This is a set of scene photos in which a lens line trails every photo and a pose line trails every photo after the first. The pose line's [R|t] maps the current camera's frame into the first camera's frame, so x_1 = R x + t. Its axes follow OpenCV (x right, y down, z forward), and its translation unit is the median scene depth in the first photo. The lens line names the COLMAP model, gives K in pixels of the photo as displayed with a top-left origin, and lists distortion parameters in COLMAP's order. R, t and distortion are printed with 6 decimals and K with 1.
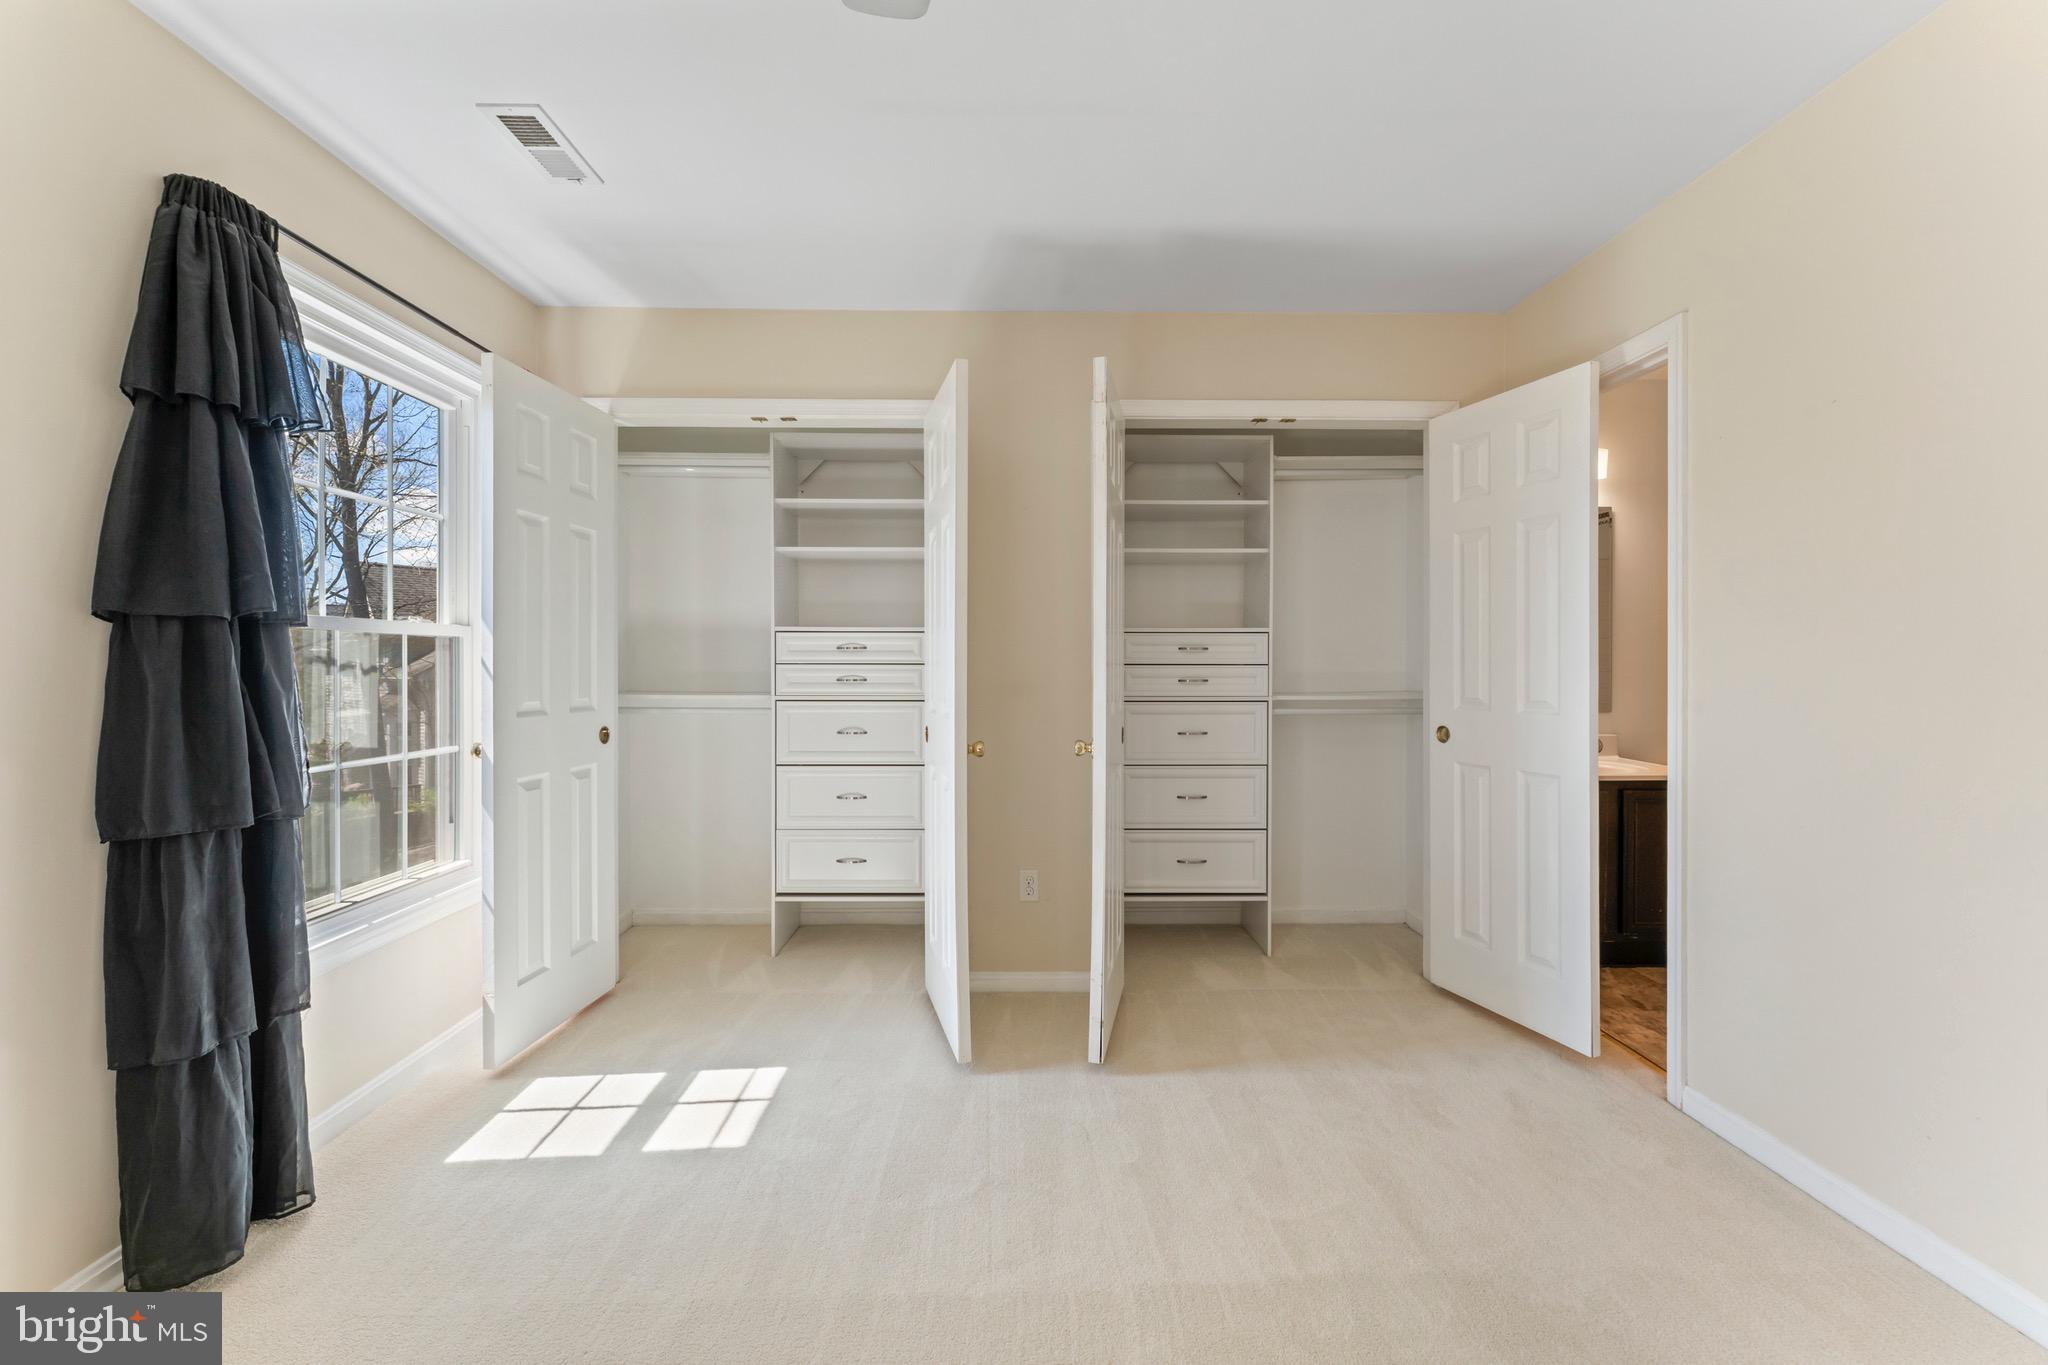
lens RADIAL K [[818.5, 0, 1022.2], [0, 818.5, 666.0], [0, 0, 1]] dist [0.004505, -0.000639]
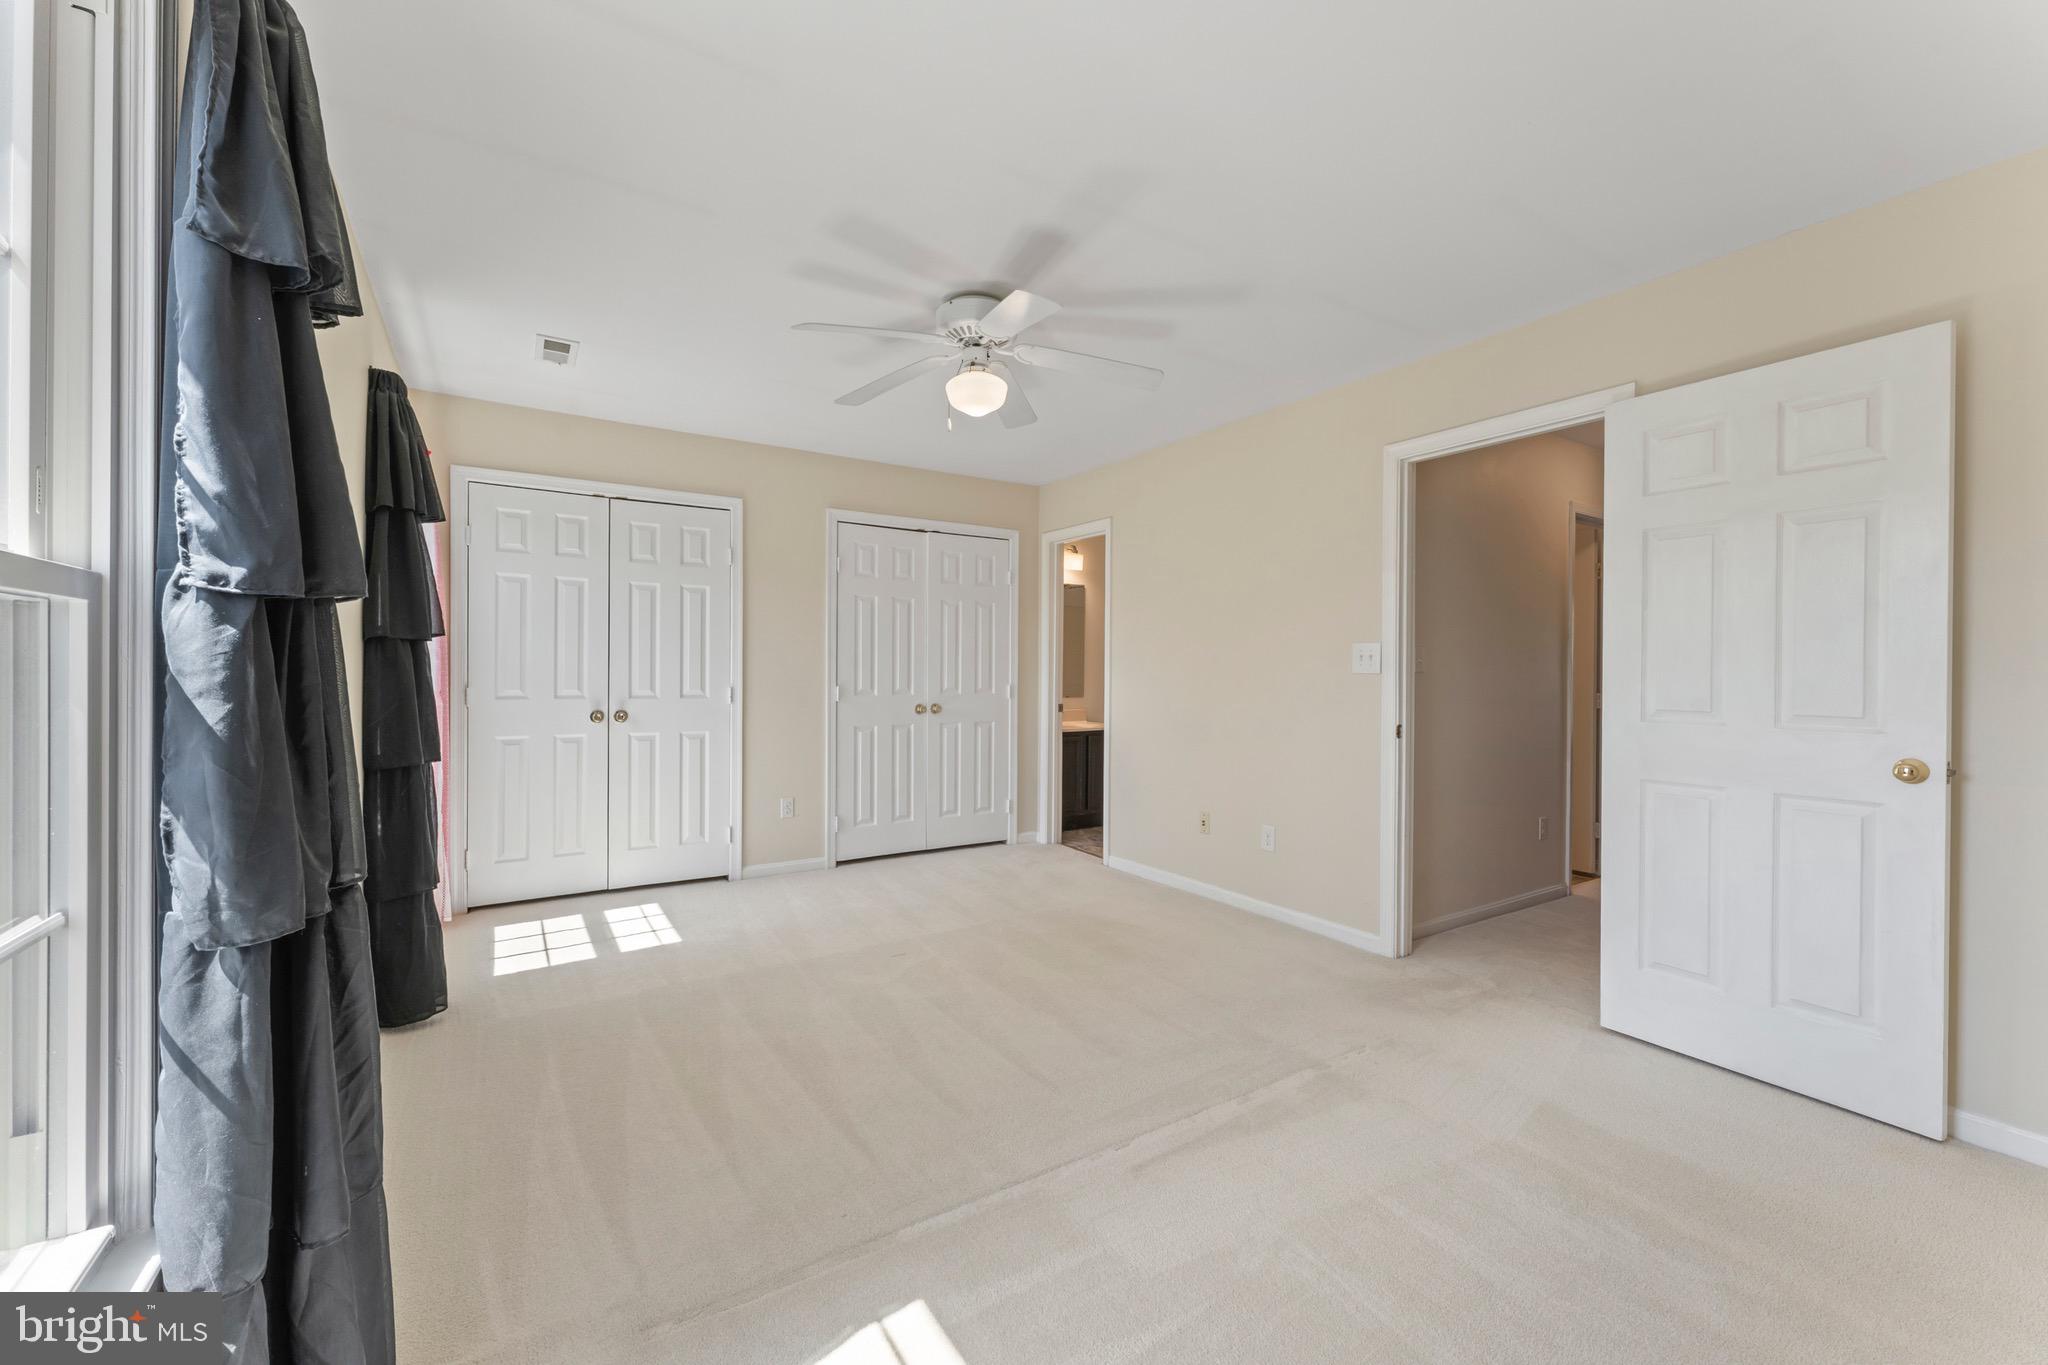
lens RADIAL K [[818.5, 0, 1022.8], [0, 818.5, 677.4], [0, 0, 1]] dist [0.004505, -0.000639]
pose [[0.848020, 0.004745, 0.529943, -0.784657], [-0.010809, 0.999907, 0.008345, -0.007004], [-0.529854, -0.012805, 0.847992, -1.049820]]
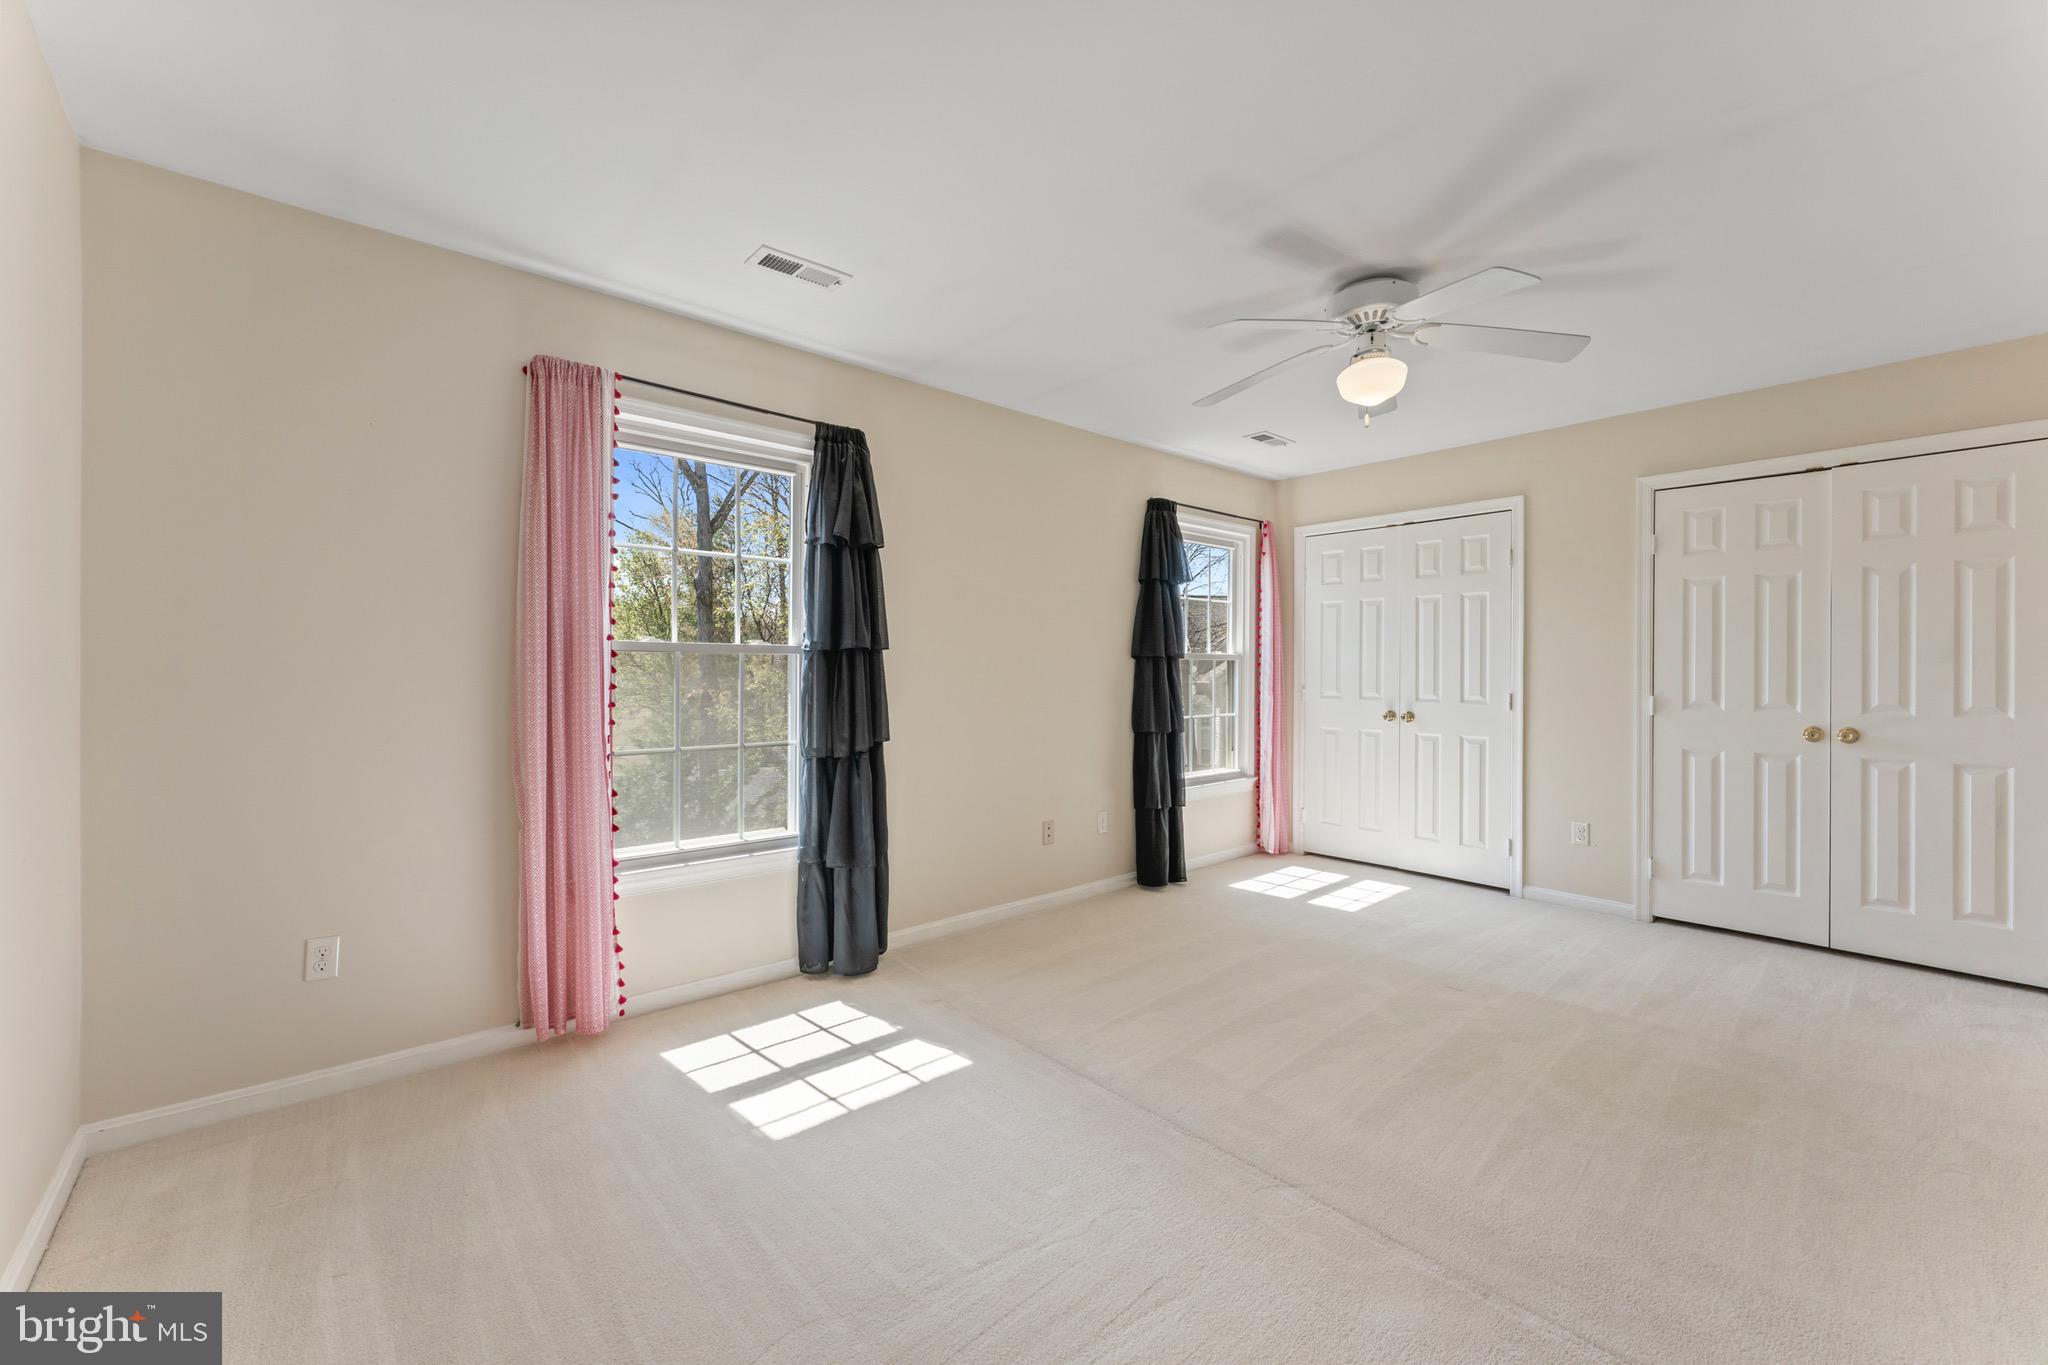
lens RADIAL K [[818.5, 0, 1018.7], [0, 818.5, 670.6], [0, 0, 1]] dist [0.004505, -0.000639]
pose [[0.644682, 0.005478, -0.764431, 0.798203], [-0.003942, 0.999985, 0.003842, -0.018791], [0.764440, 0.000537, 0.644694, -1.113491]]
